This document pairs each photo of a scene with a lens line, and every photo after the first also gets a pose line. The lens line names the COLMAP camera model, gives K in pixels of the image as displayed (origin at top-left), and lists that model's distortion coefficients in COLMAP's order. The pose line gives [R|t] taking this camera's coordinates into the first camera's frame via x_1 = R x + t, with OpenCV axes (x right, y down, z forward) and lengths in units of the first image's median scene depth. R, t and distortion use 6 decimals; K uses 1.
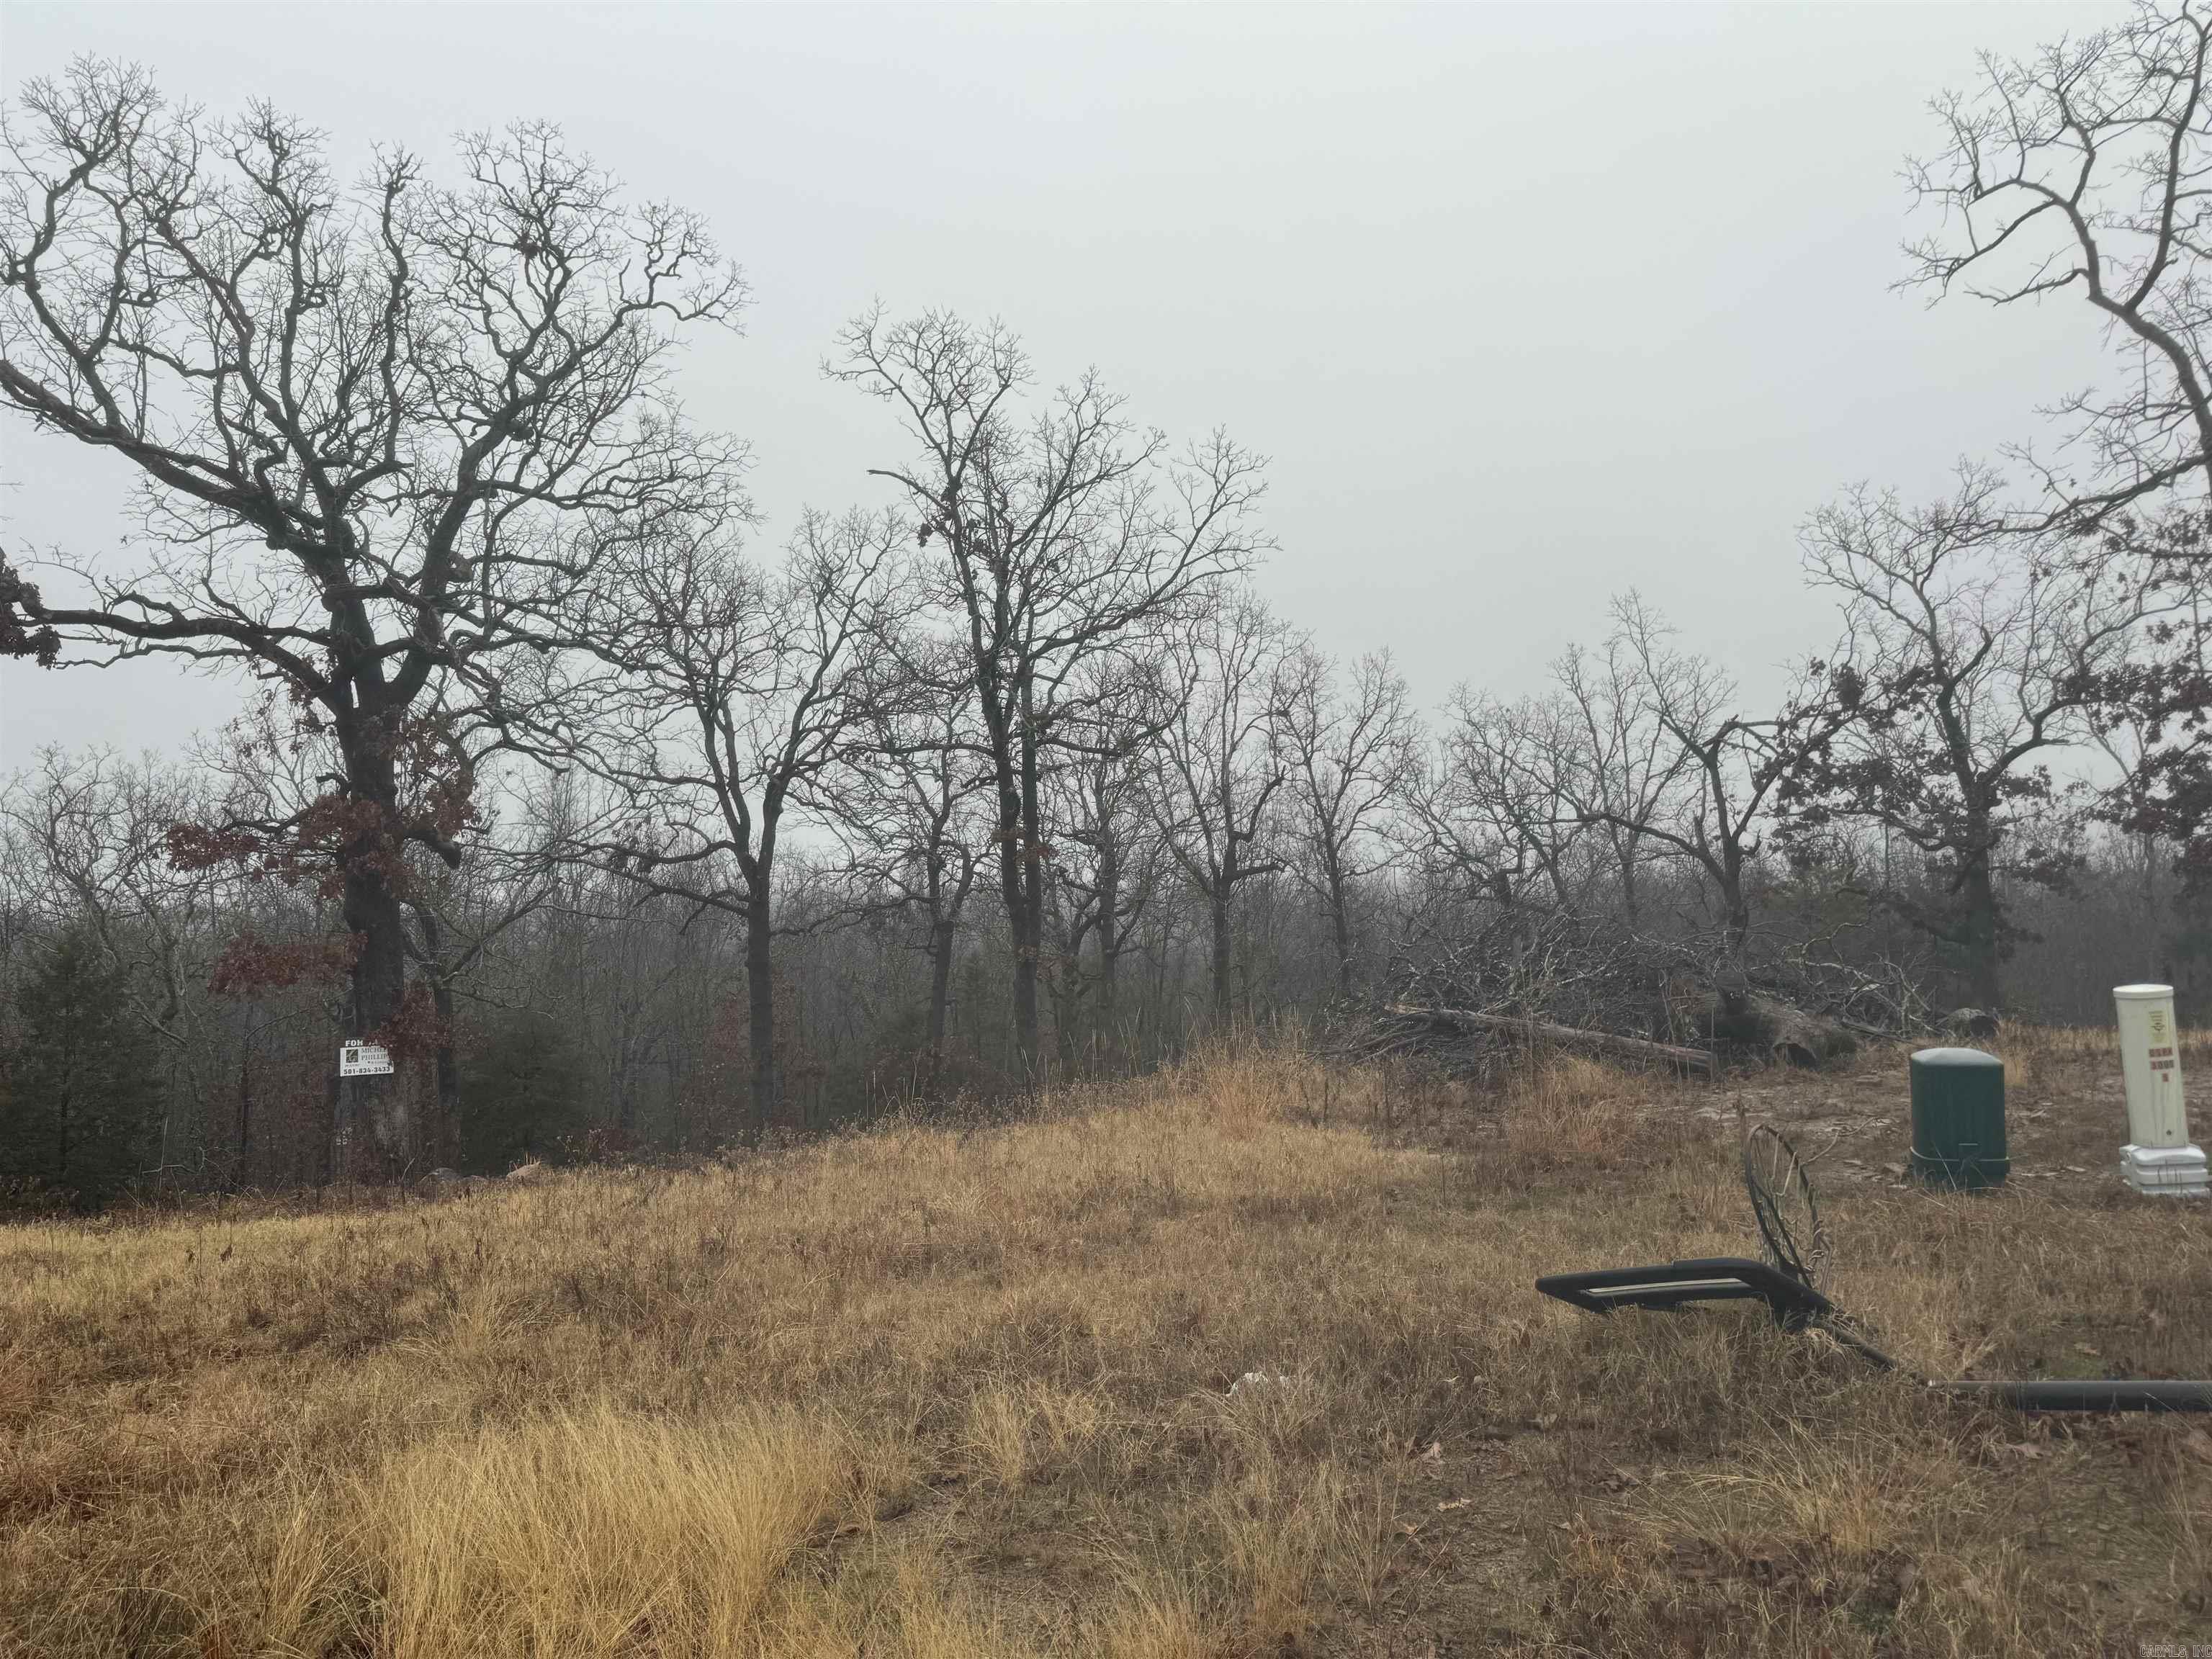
lens RADIAL K [[1531.9, 0, 1120.0], [0, 1531.9, 842.3], [0, 0, 1]] dist [0.061503, -0.070422]
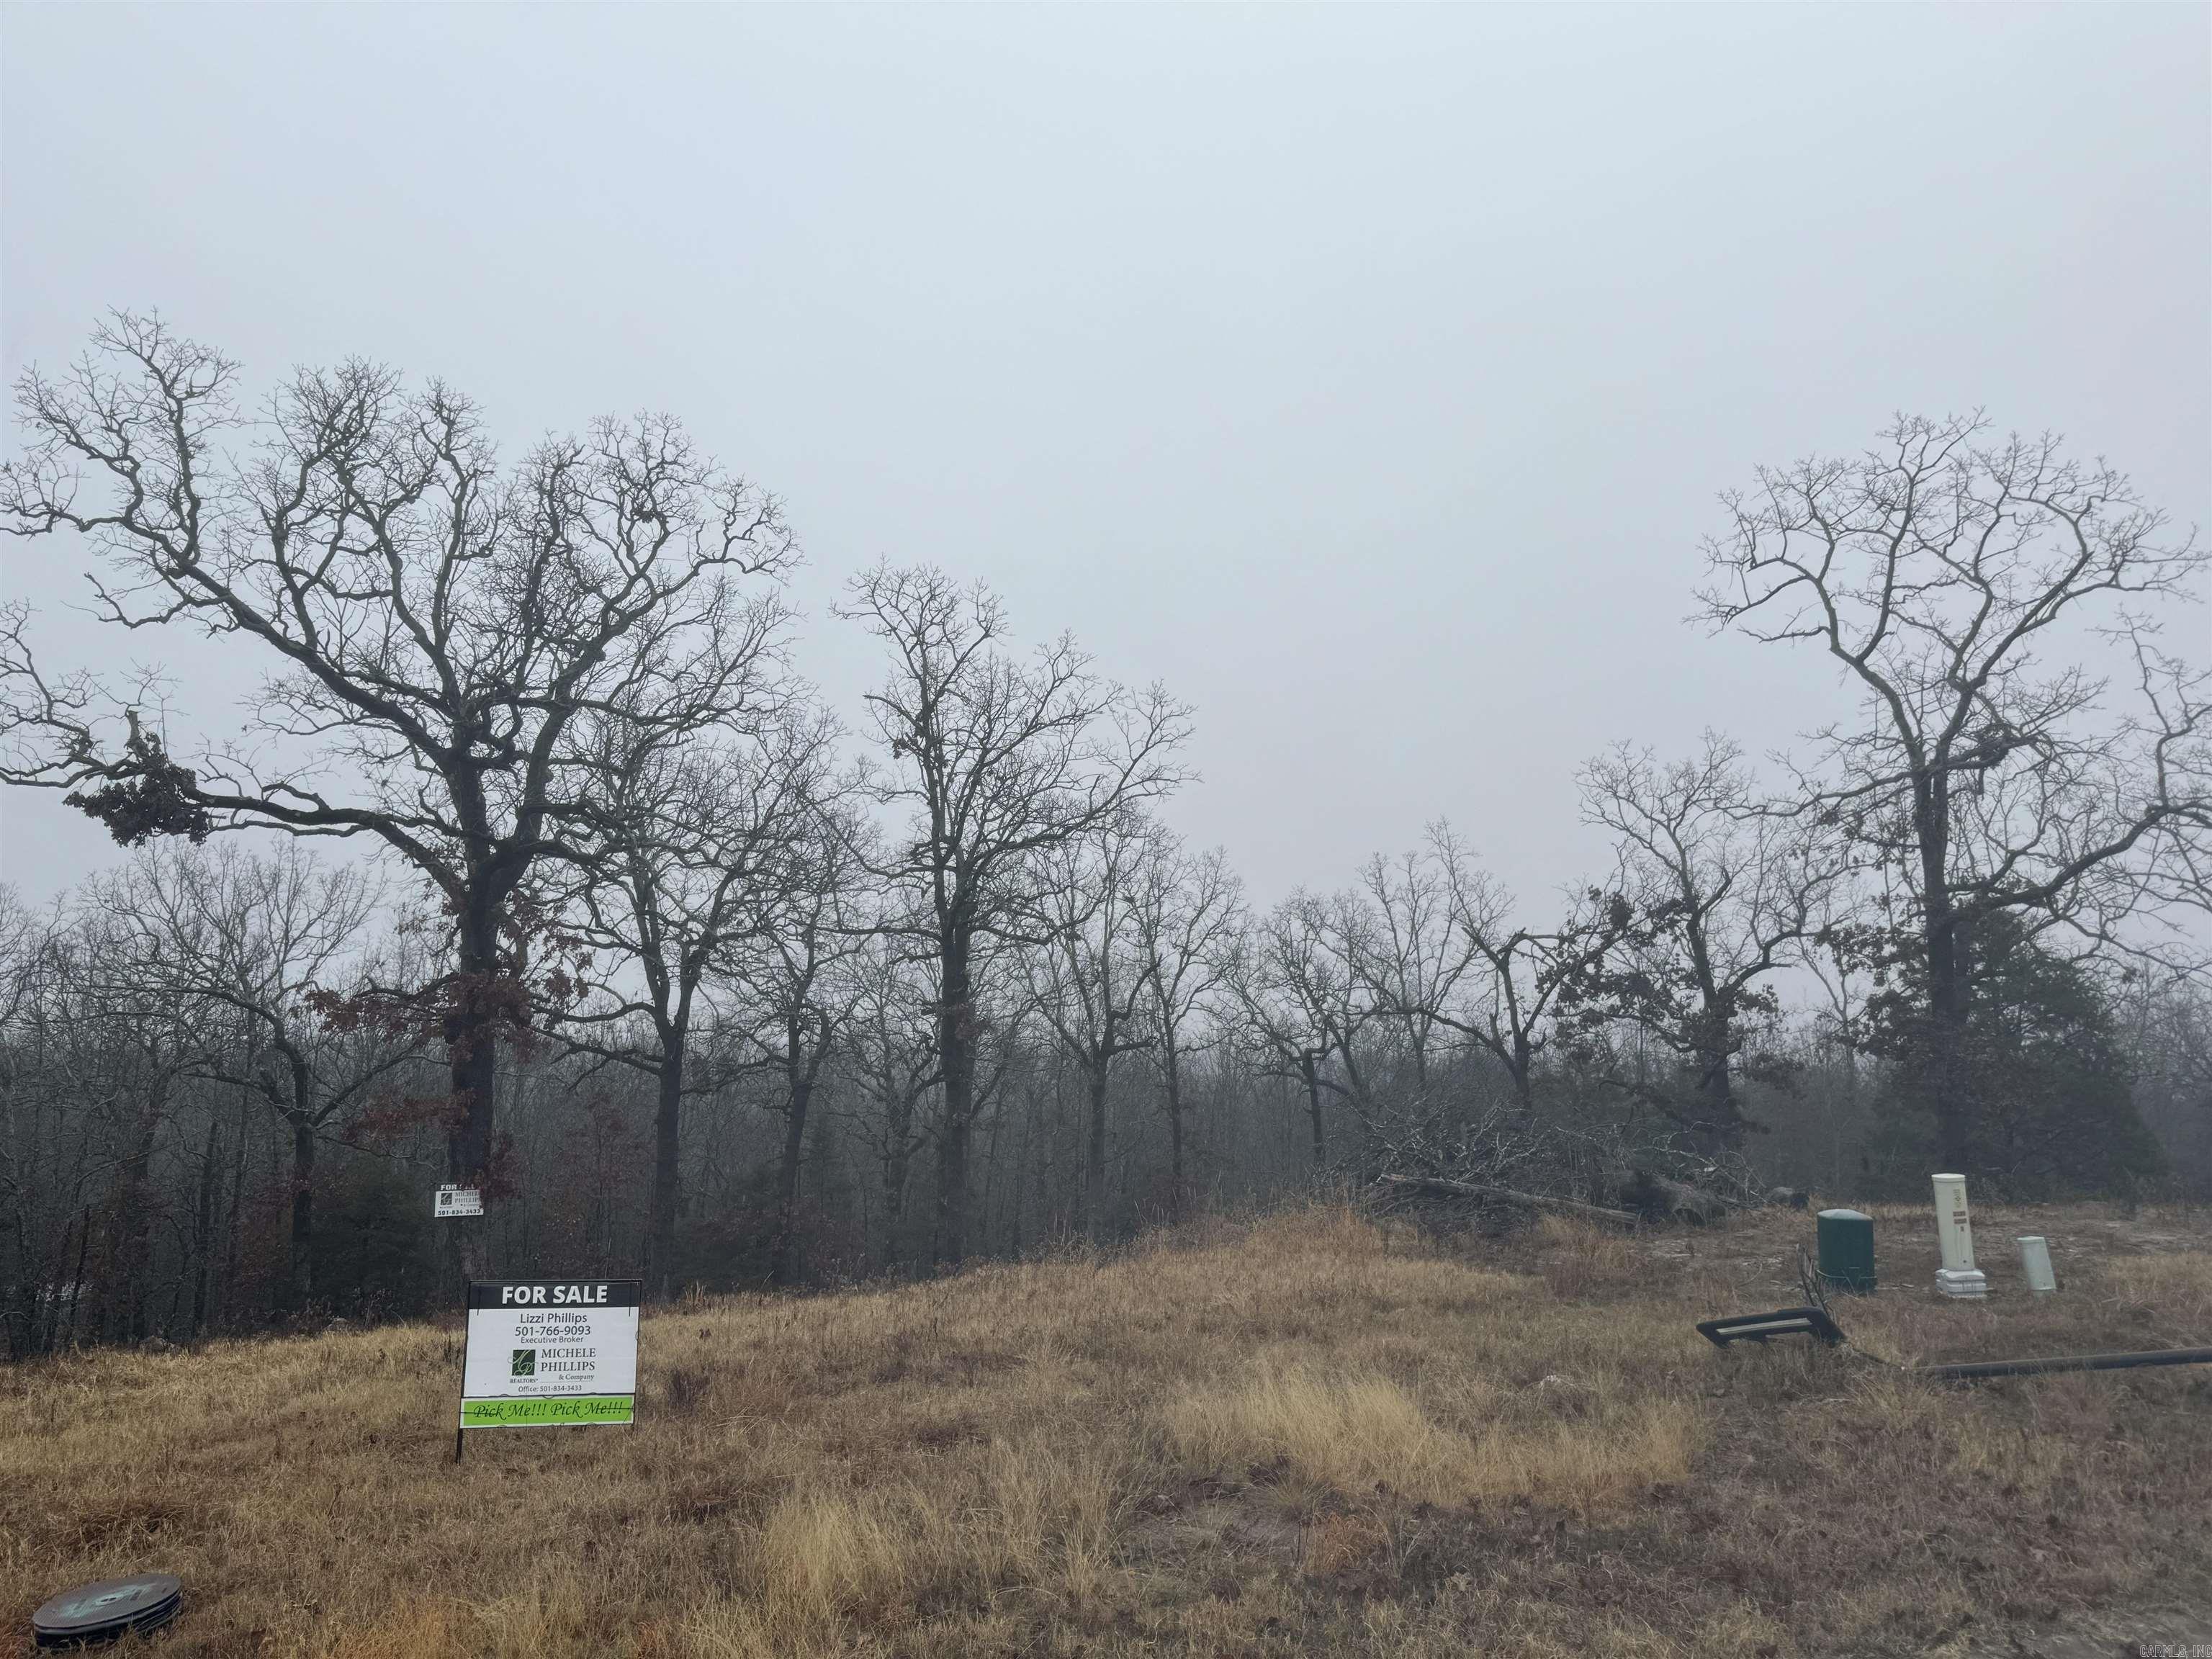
lens RADIAL K [[1588.0, 0, 1074.9], [0, 1588.0, 835.2], [0, 0, 1]] dist [0.122519, -0.187664]
pose [[0.985291, 0.057304, 0.160991, -0.216505], [-0.040934, 0.993816, -0.103219, -0.020168], [-0.165910, 0.095111, 0.981544, -0.227479]]
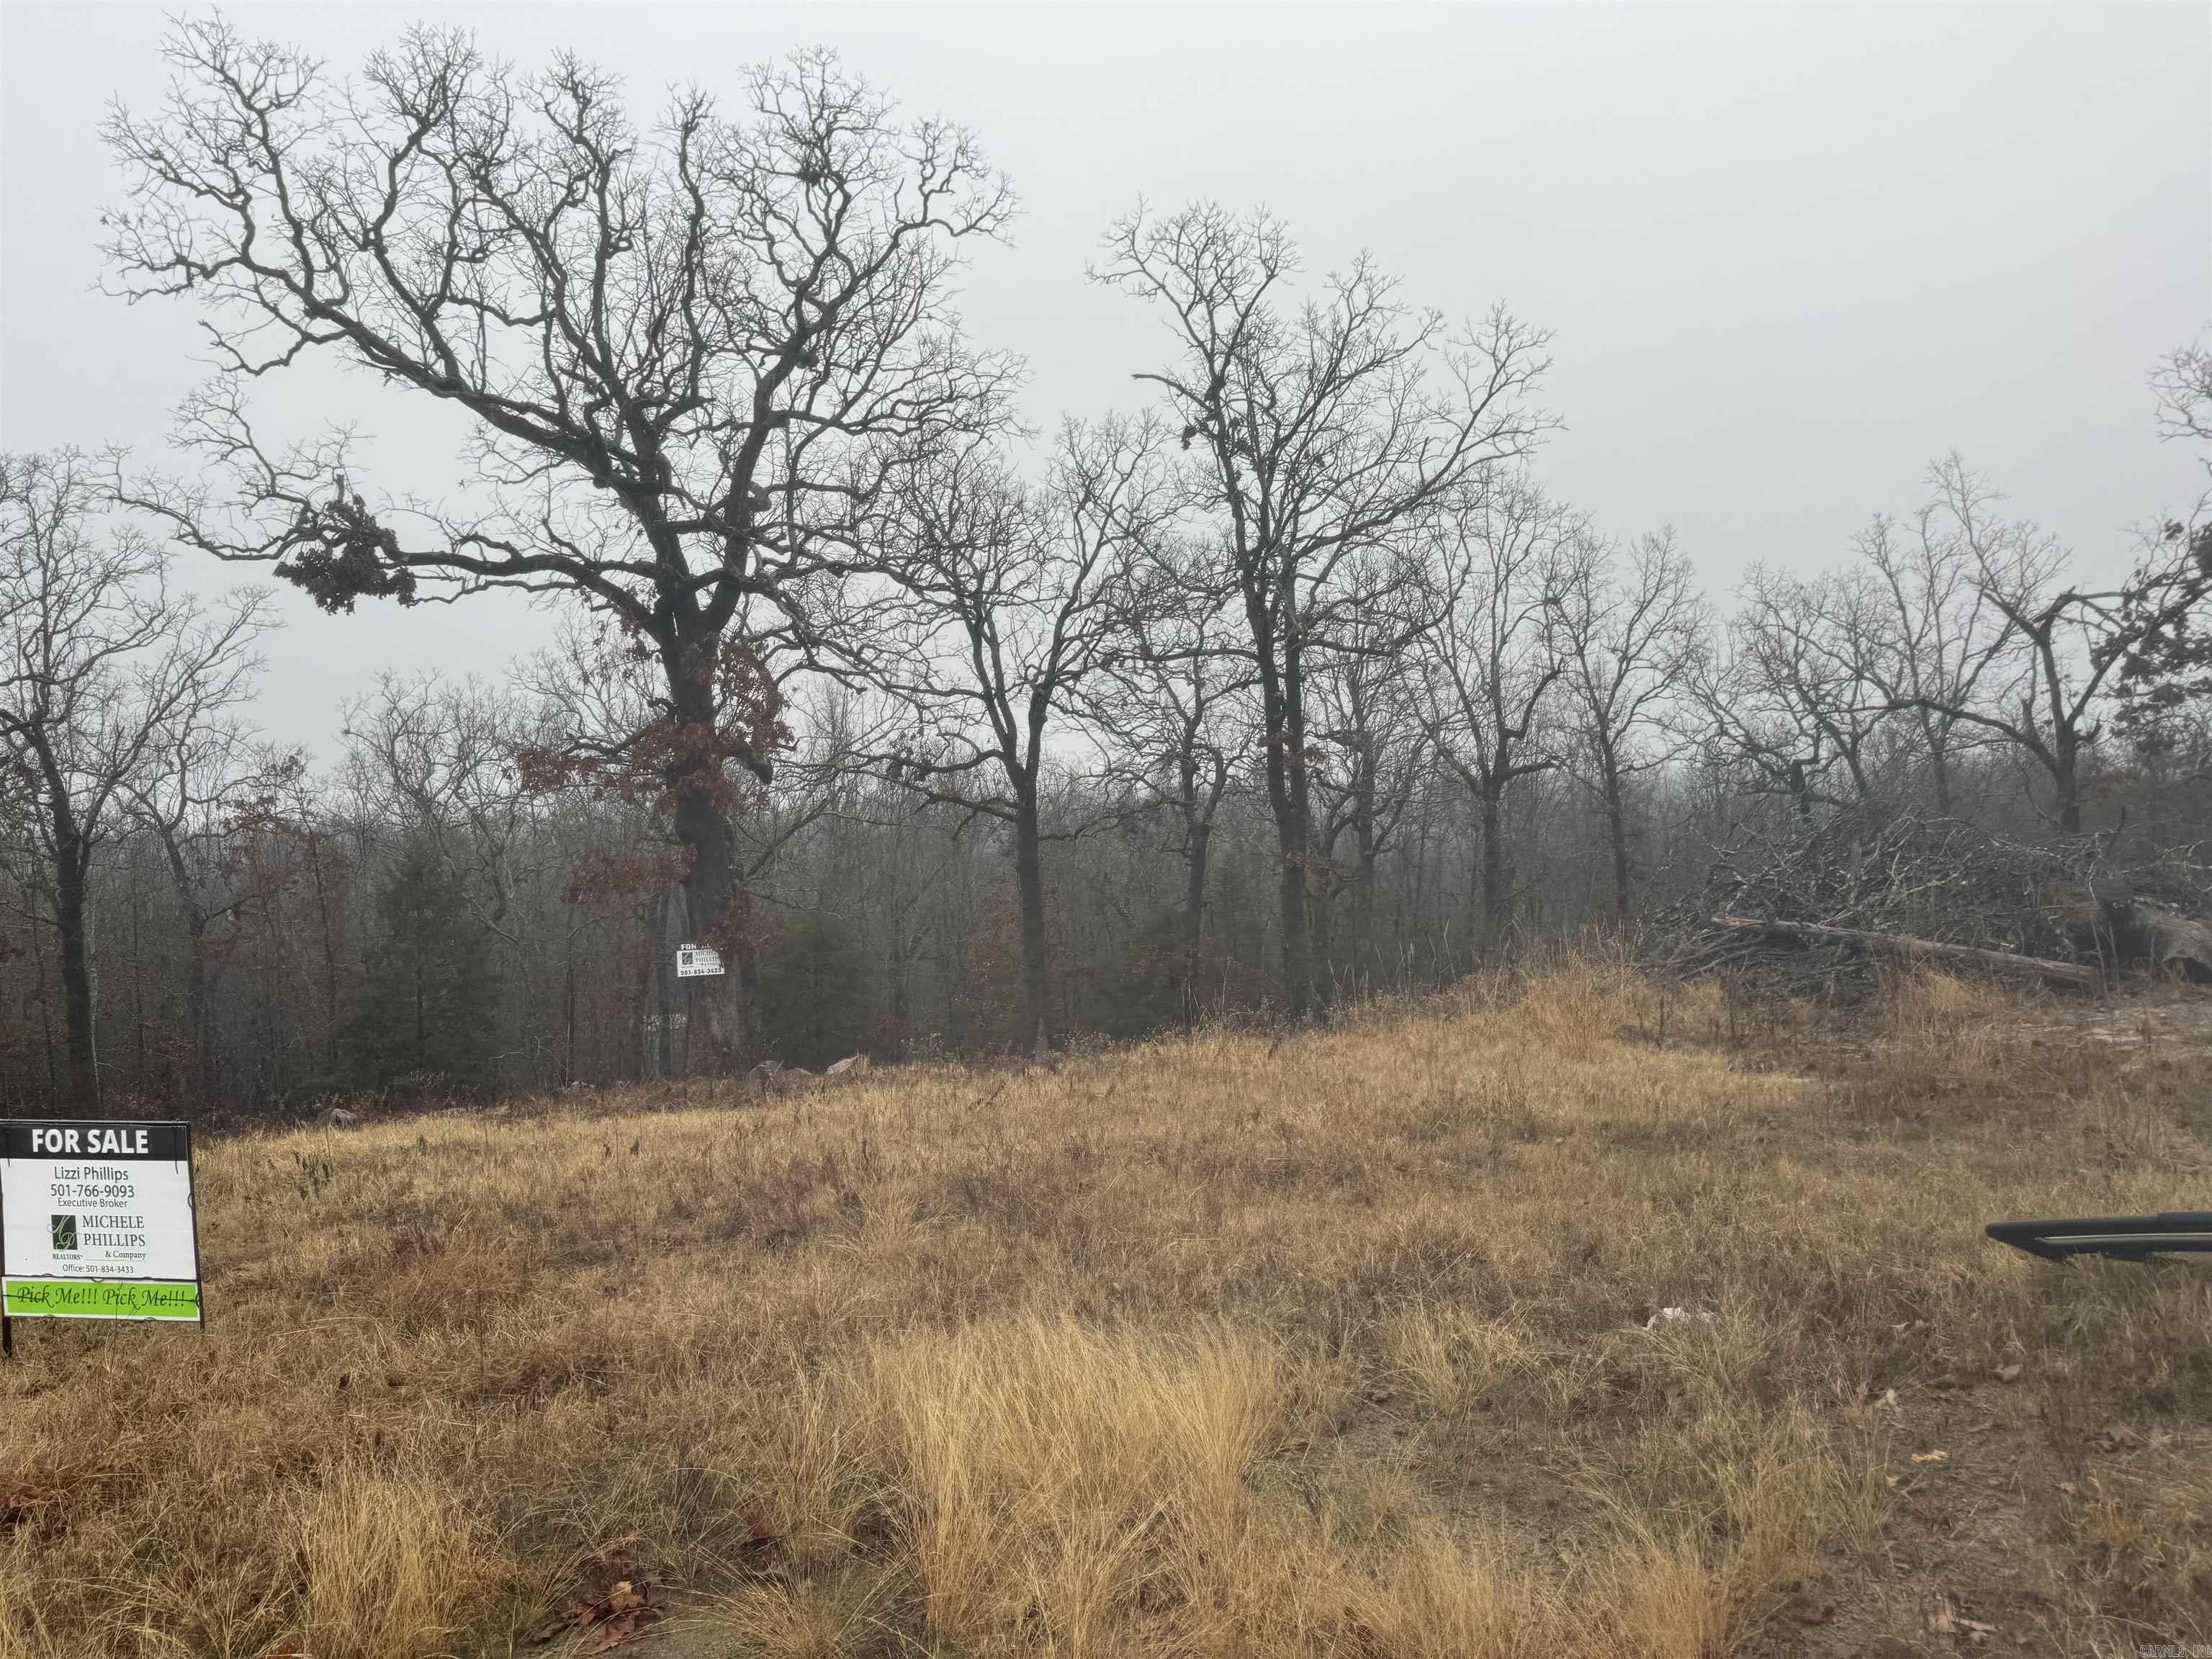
lens RADIAL K [[1534.7, 0, 1094.1], [0, 1534.7, 839.2], [0, 0, 1]] dist [0.063984, -0.081089]
pose [[0.986081, -0.010266, -0.165946, -0.029324], [0.021118, 0.997742, 0.063764, -0.007108], [0.164916, -0.066381, 0.984071, -0.005038]]
